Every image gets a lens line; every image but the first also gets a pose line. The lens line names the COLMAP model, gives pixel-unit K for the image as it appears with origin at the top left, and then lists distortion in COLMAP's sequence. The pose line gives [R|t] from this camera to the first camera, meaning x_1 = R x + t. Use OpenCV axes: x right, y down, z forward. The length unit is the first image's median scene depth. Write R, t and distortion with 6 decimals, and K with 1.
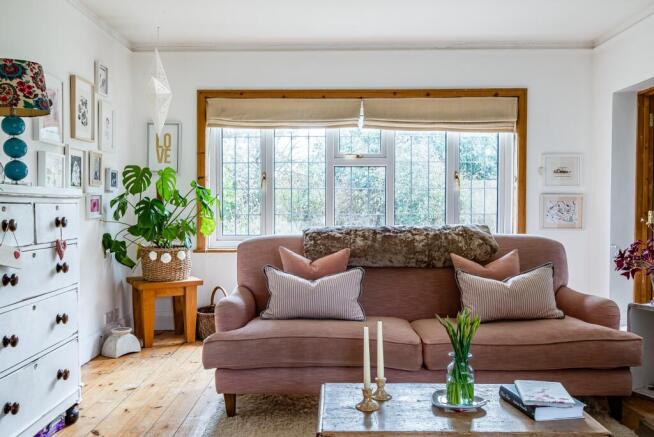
lens RADIAL K [[562.9, 0, 327.0], [0, 562.9, 218.5], [0, 0, 1]] dist [0.001911, 0.001518]
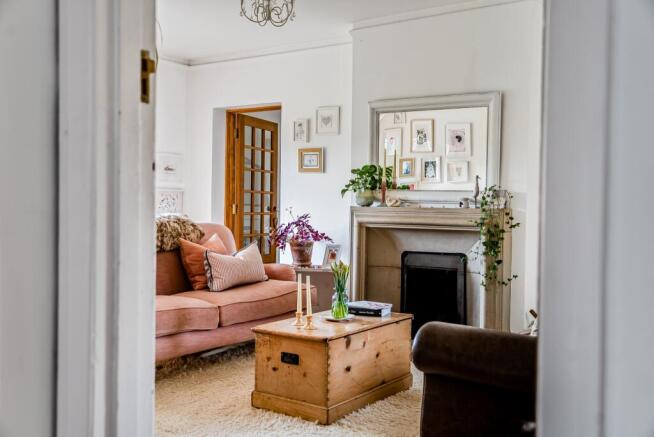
lens RADIAL K [[682.9, 0, 327.0], [0, 682.9, 218.5], [0, 0, 1]] dist [0.000772, -0.000565]
pose [[0.541754, -0.005853, 0.840516, -0.784938], [0.006982, 0.999973, 0.002464, 0.020694], [-0.840508, 0.004534, 0.541781, -0.016622]]
